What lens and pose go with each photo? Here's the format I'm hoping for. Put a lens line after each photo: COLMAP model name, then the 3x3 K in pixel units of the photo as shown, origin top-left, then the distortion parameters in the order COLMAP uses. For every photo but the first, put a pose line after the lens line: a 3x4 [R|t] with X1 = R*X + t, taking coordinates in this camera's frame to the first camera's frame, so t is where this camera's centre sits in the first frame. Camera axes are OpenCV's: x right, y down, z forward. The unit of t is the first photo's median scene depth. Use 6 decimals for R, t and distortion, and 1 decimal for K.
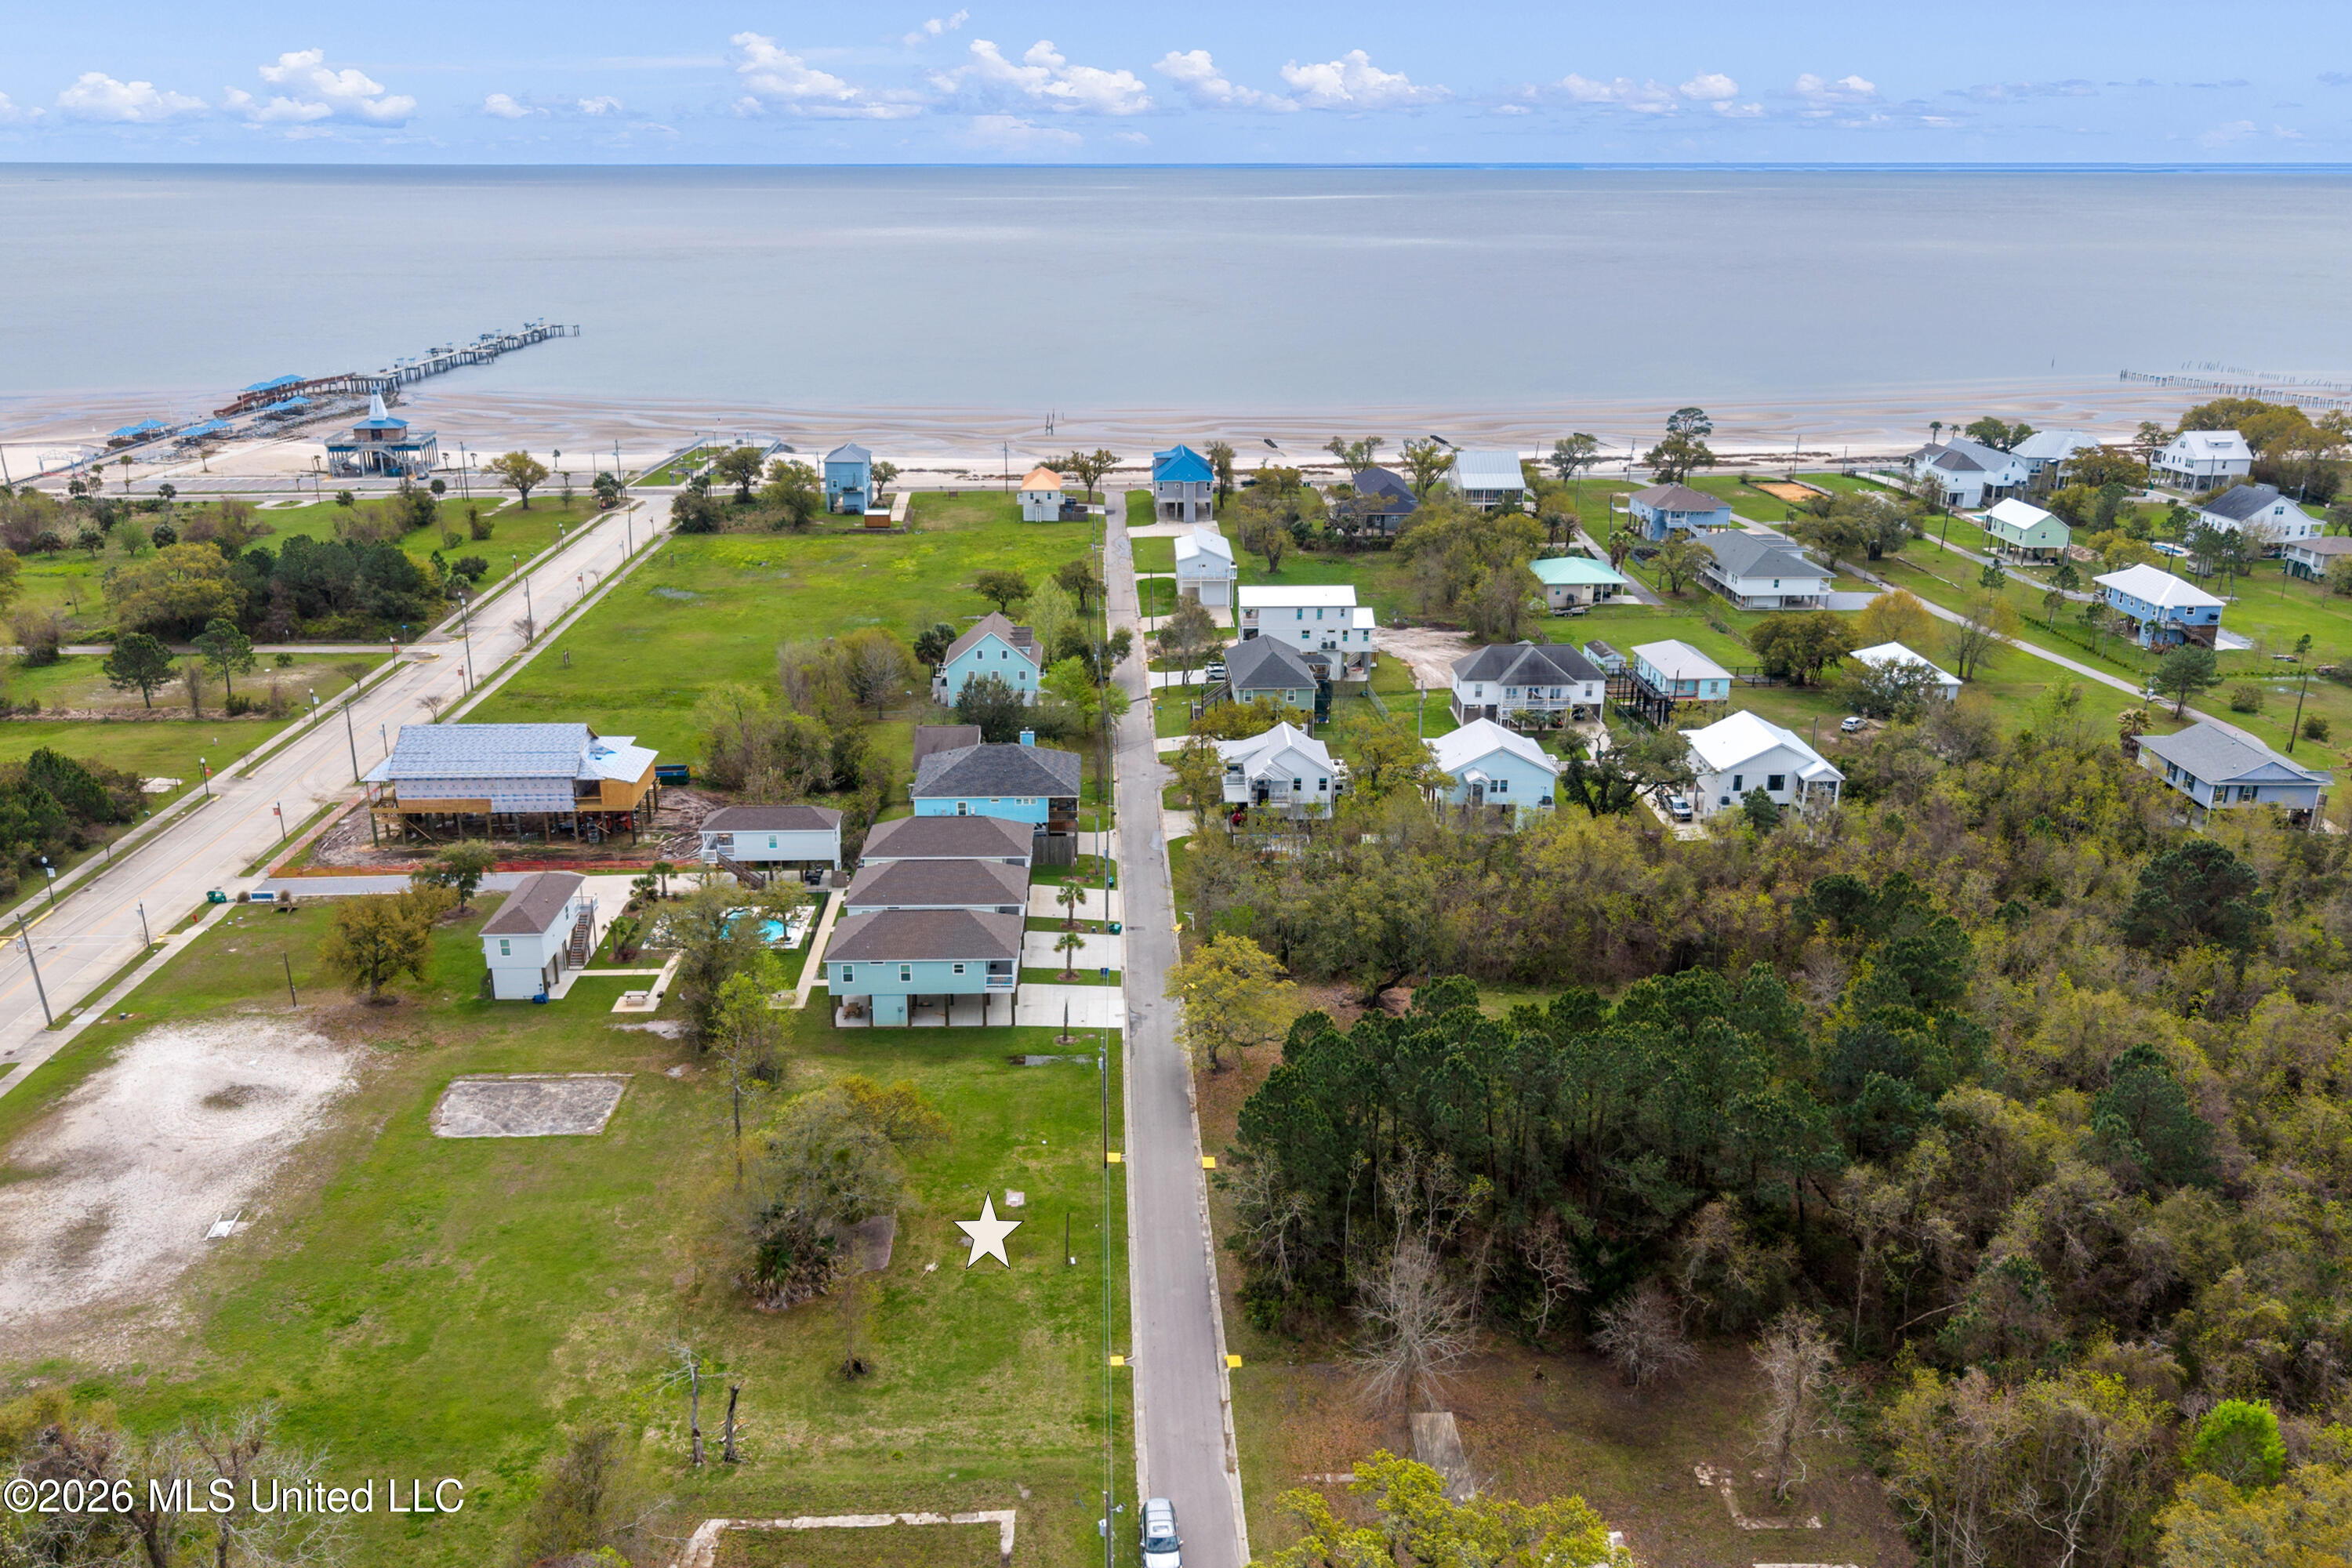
lens RADIAL K [[1855.0, 0, 1171.1], [0, 1855.0, 785.8], [0, 0, 1]] dist [0.026339, -0.024102]
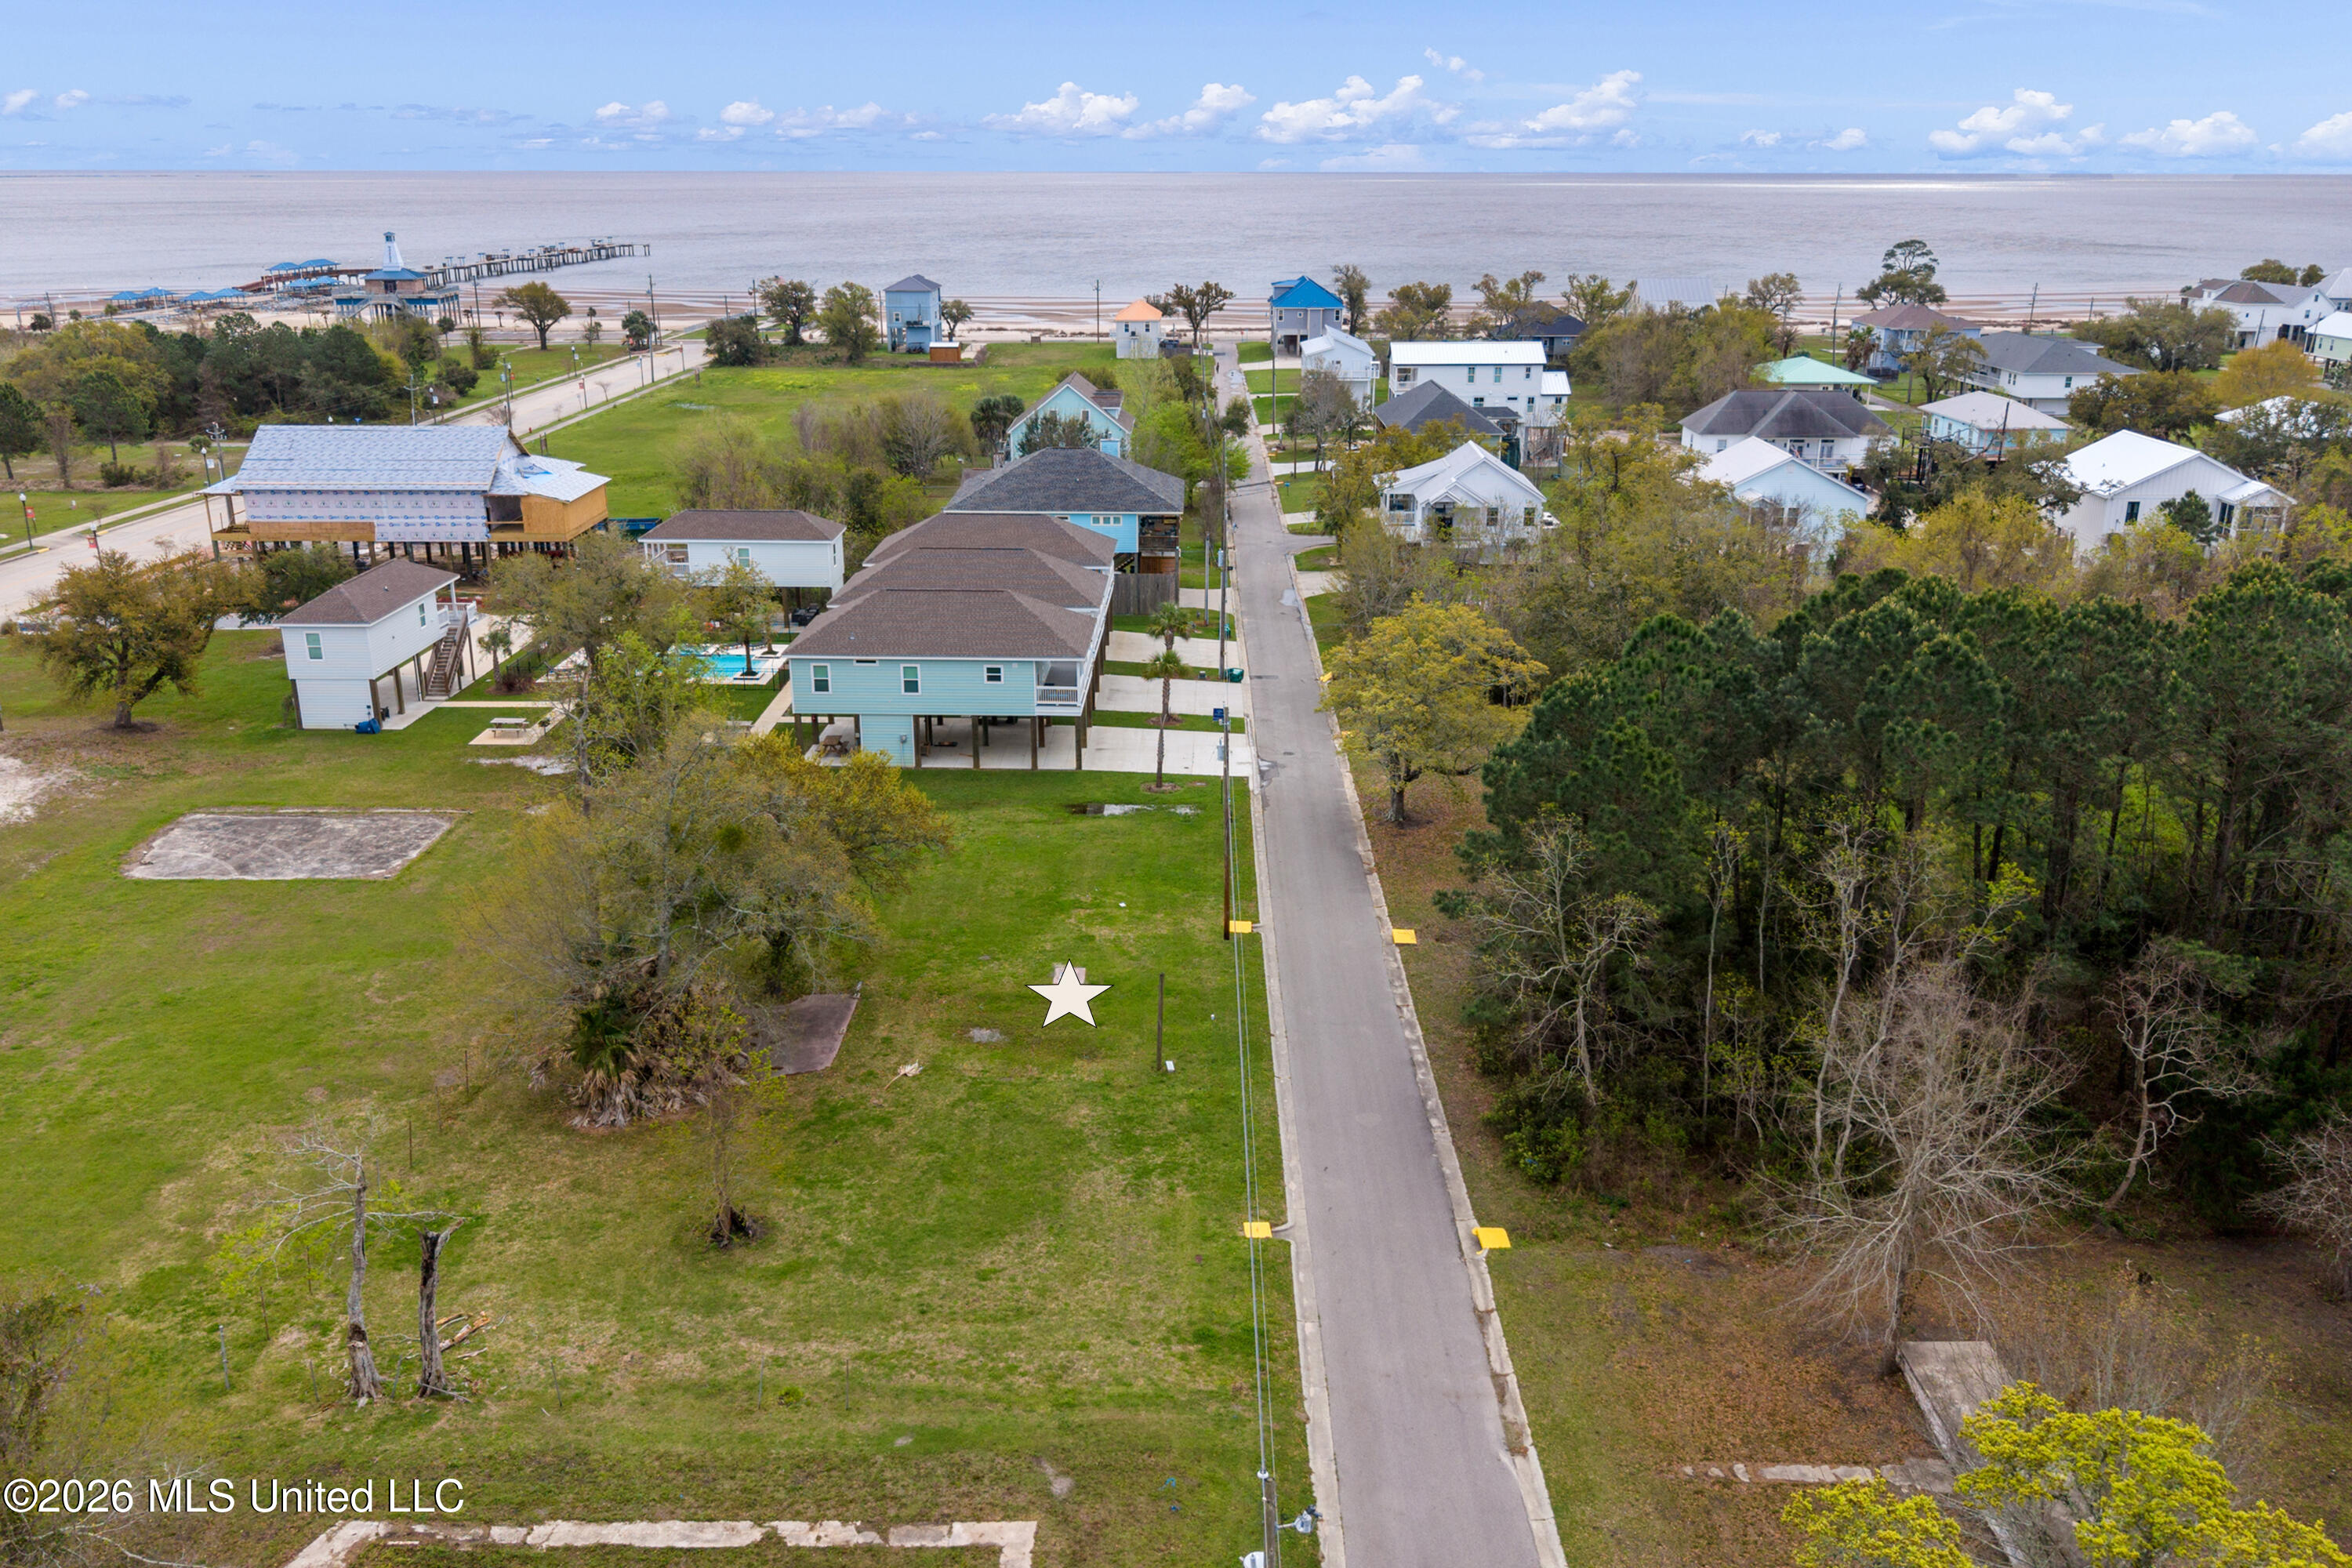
lens RADIAL K [[1855.0, 0, 1193.7], [0, 1855.0, 783.0], [0, 0, 1]] dist [0.026339, -0.024102]
pose [[0.999133, 0.018178, -0.037450, -0.021578], [-0.018716, 0.999726, -0.014065, 0.142947], [0.037184, 0.014754, 0.999200, 0.363192]]
